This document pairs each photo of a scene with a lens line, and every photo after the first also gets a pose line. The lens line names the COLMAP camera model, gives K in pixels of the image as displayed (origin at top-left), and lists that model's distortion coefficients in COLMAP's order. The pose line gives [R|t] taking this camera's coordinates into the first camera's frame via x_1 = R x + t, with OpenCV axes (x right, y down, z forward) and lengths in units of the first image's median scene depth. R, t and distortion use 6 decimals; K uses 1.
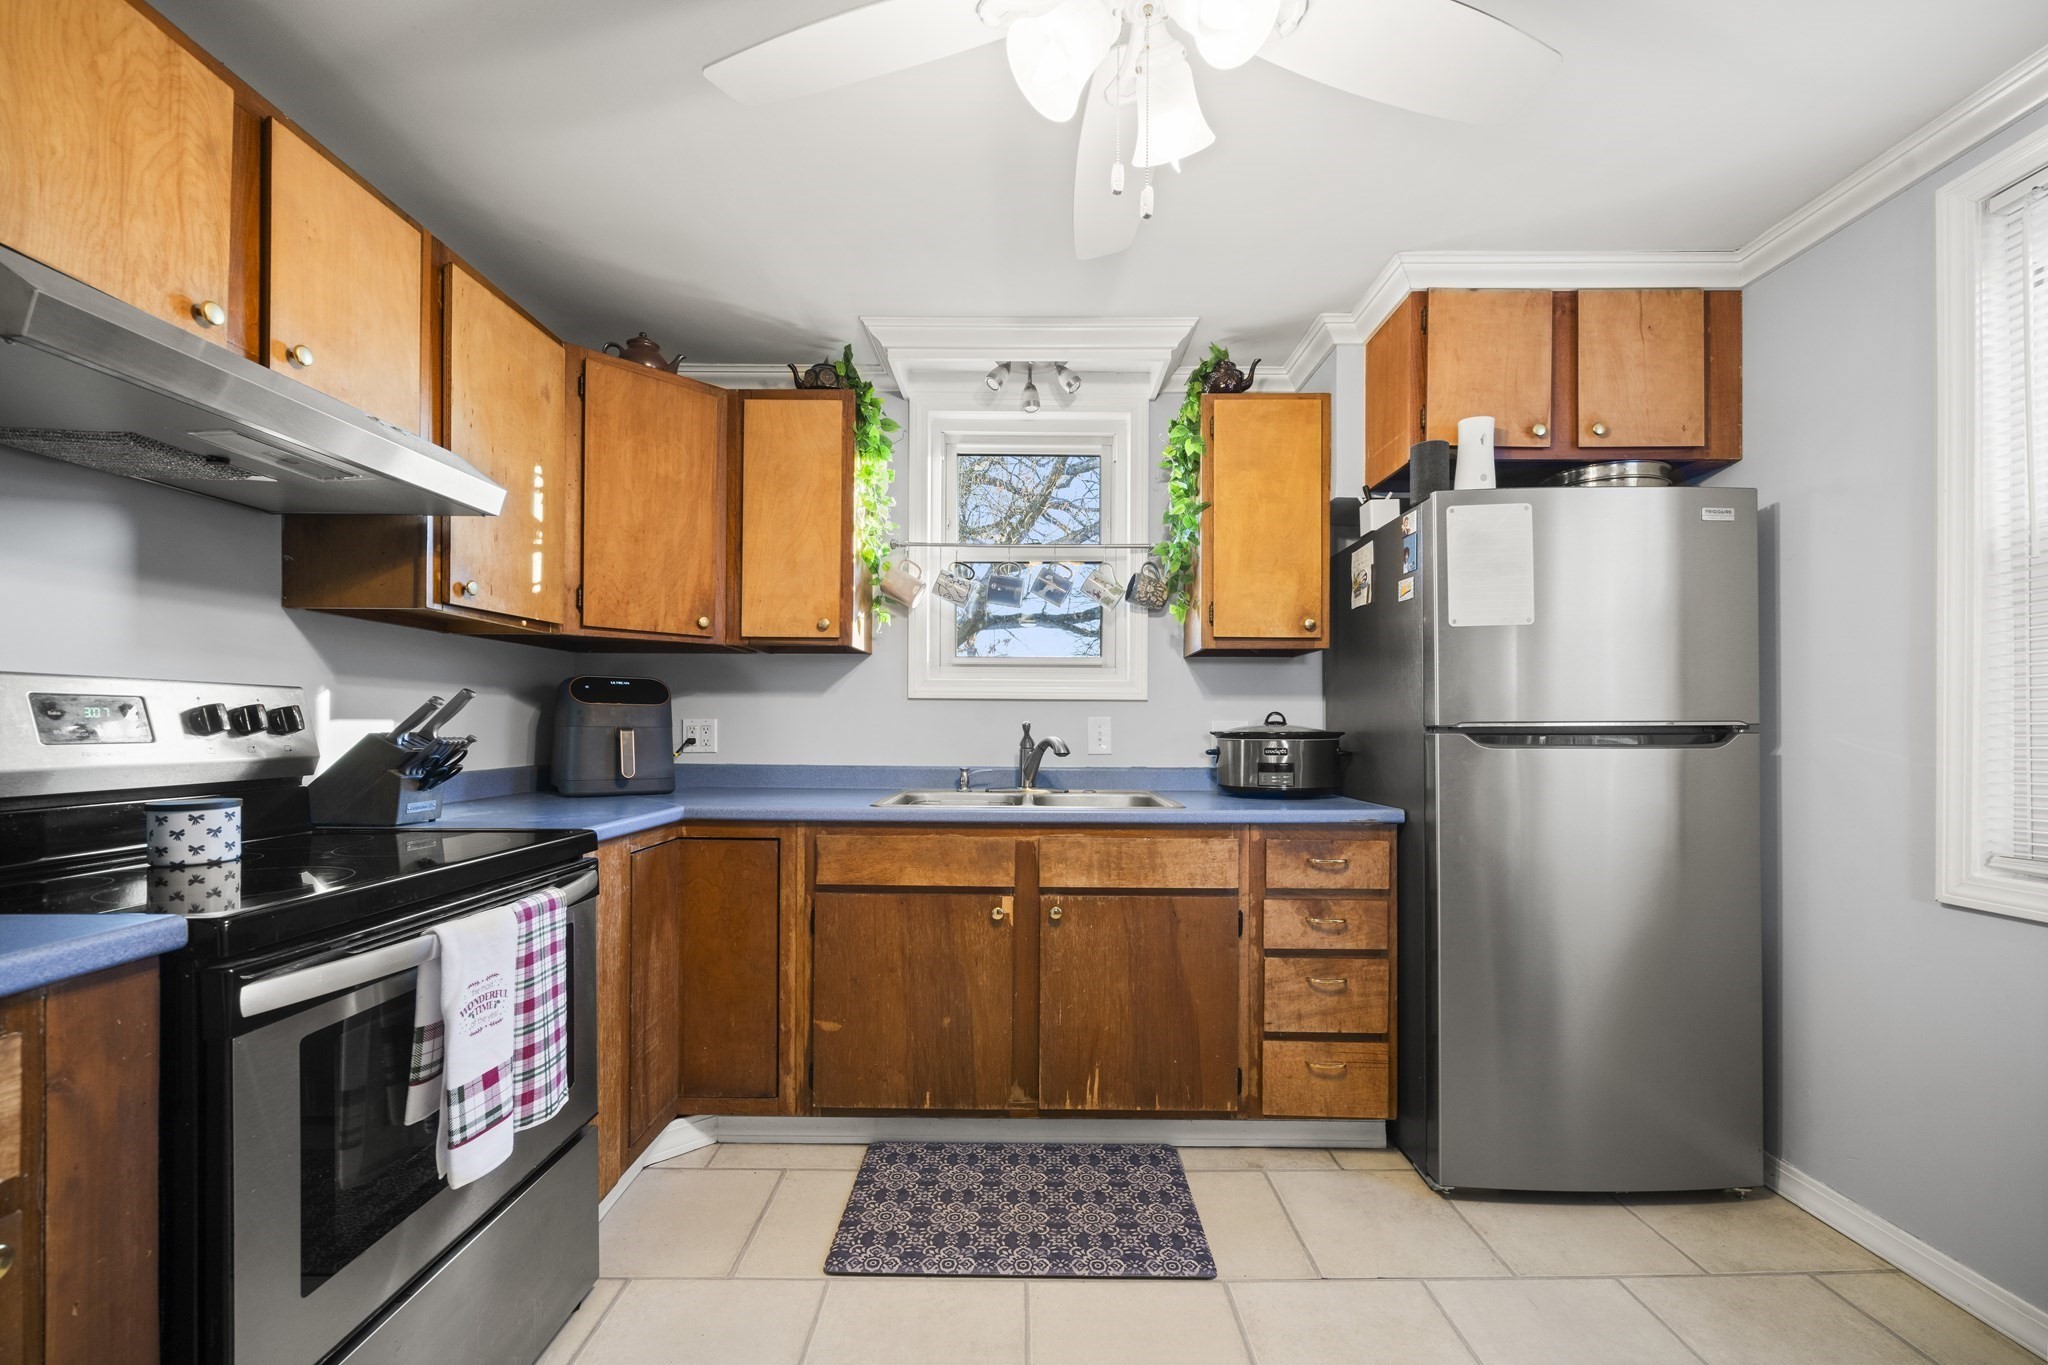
lens RADIAL K [[818.0, 0, 1031.2], [0, 818.0, 719.5], [0, 0, 1]] dist [-0.001466, -0.000181]
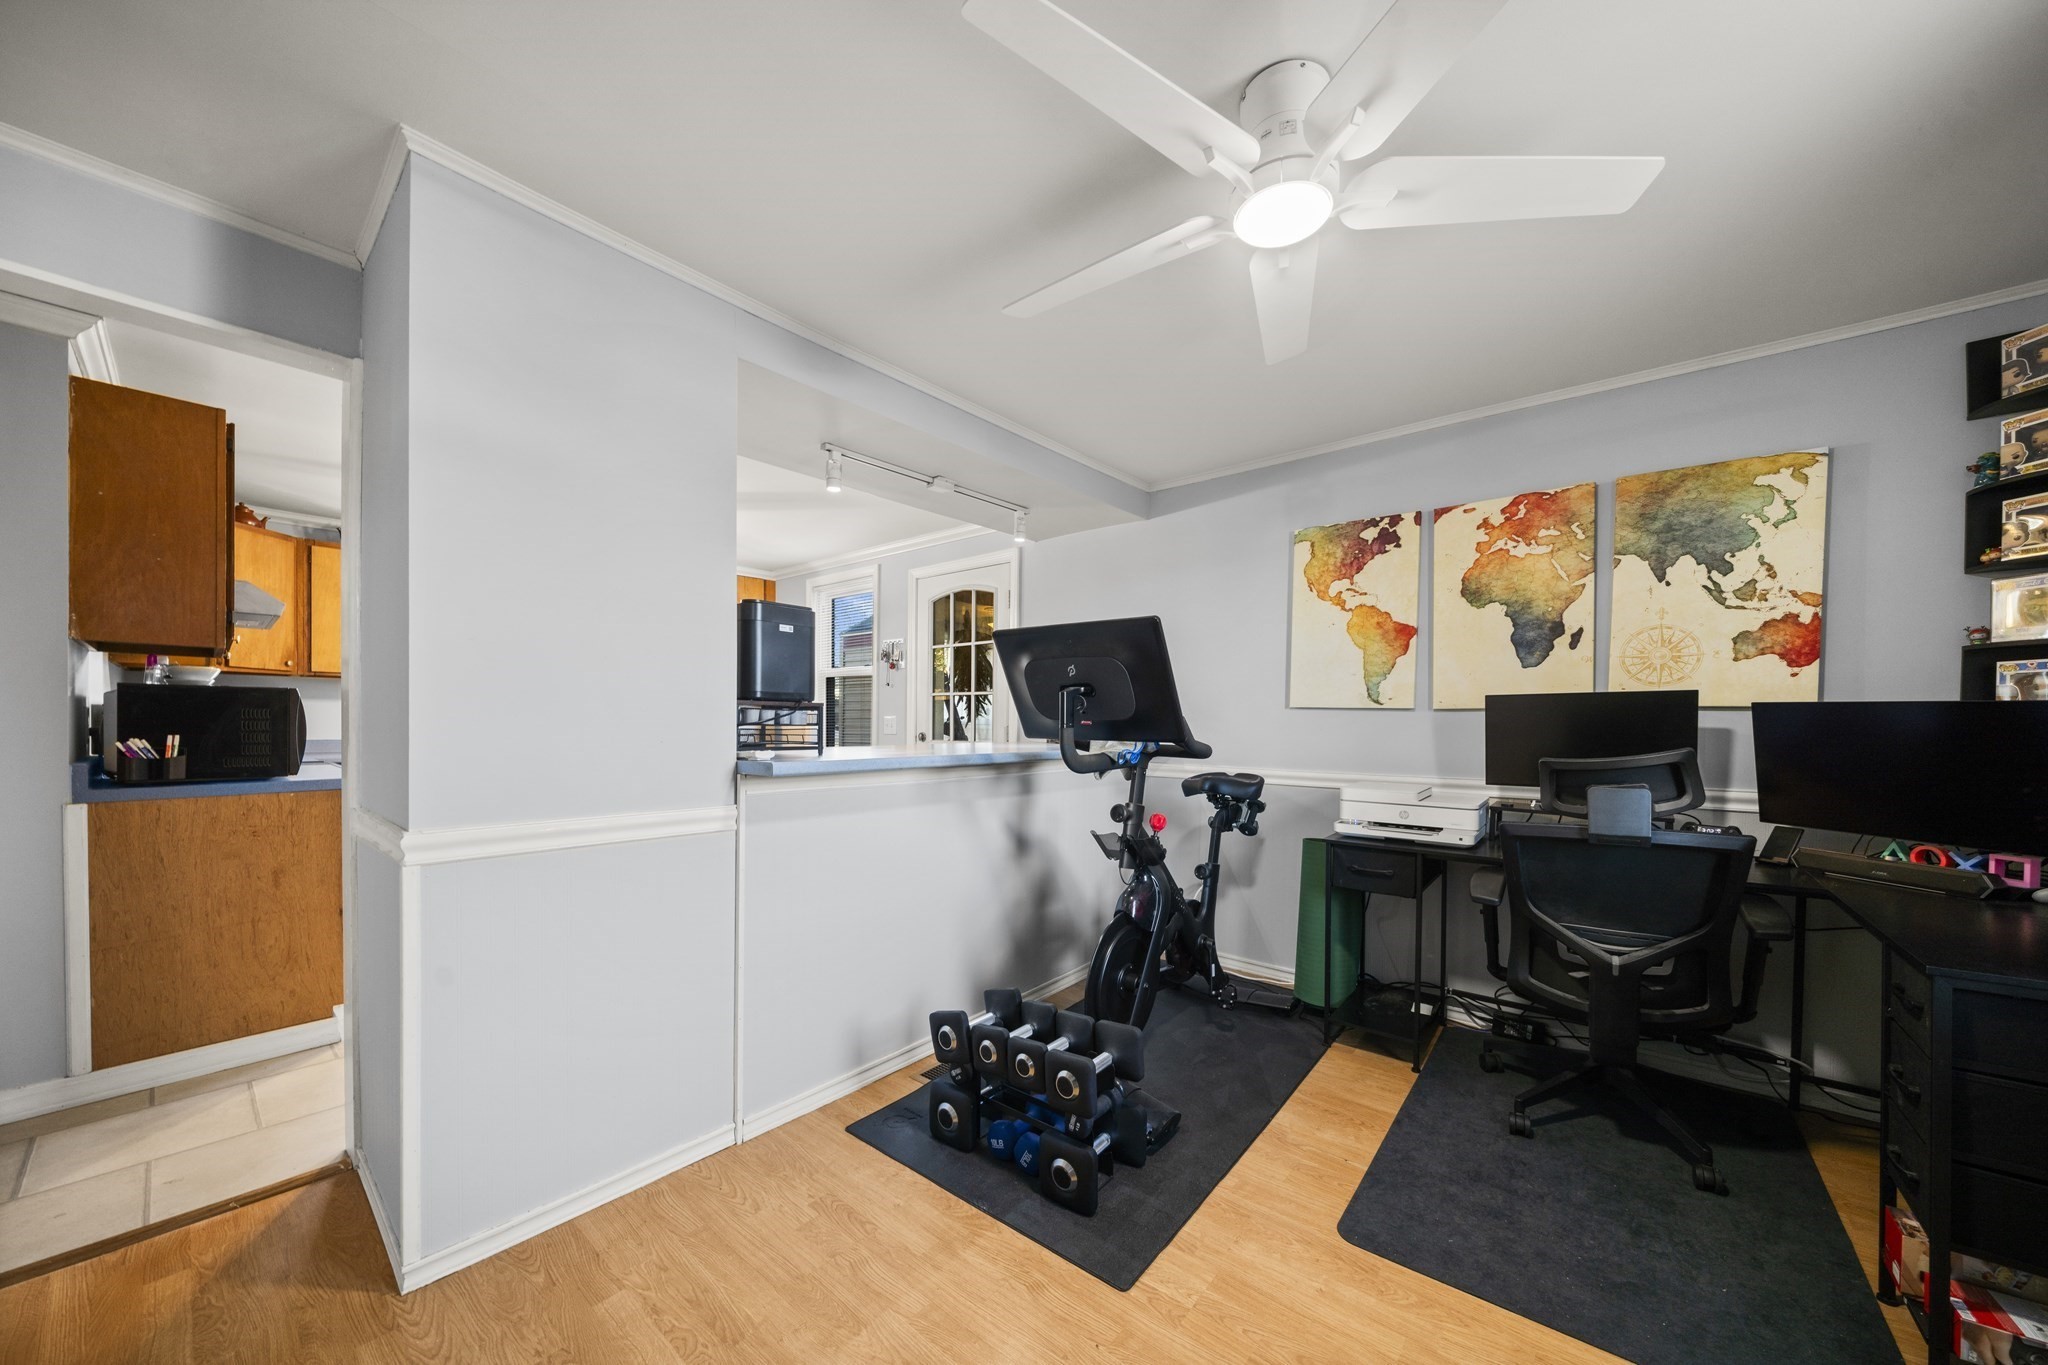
lens RADIAL K [[723.5, 0, 1023.2], [0, 723.5, 723.2], [0, 0, 1]] dist [-0.006754, 0.000051]
pose [[0.647441, -0.002851, 0.762110, -0.639967], [-0.009878, 0.999878, 0.012132, -0.020339], [-0.762051, -0.015383, 0.647334, -1.550583]]
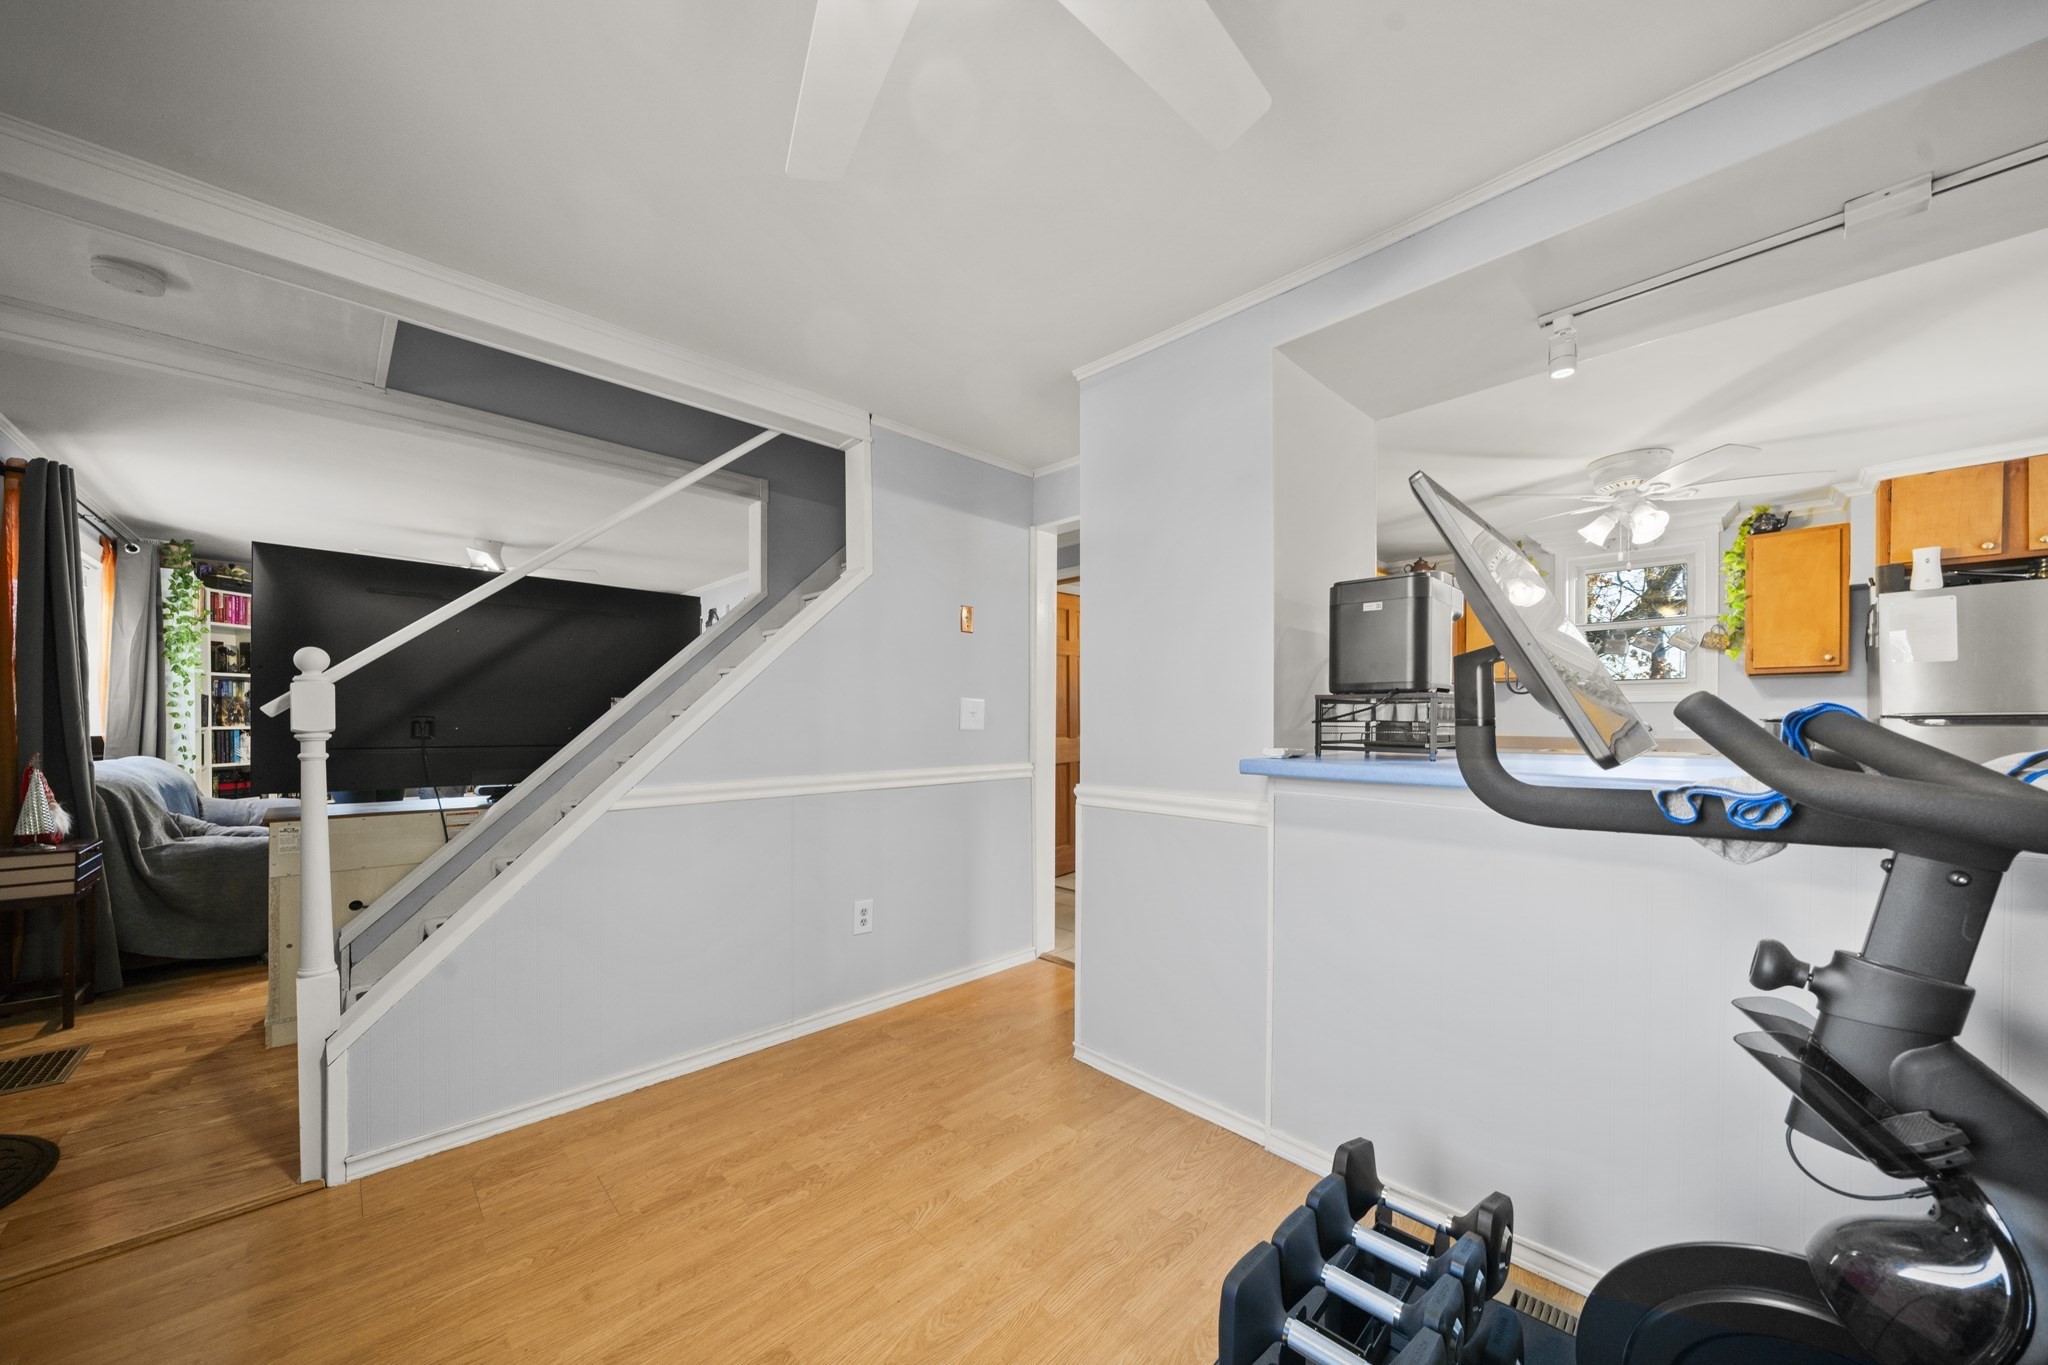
lens RADIAL K [[711.8, 0, 1025.4], [0, 711.8, 714.5], [0, 0, 1]] dist [-0.005697, -0.000102]
pose [[0.687893, -0.006066, -0.725787, 0.289719], [0.010118, 0.999948, 0.001232, -0.015863], [0.725742, -0.008191, 0.687918, -1.511363]]
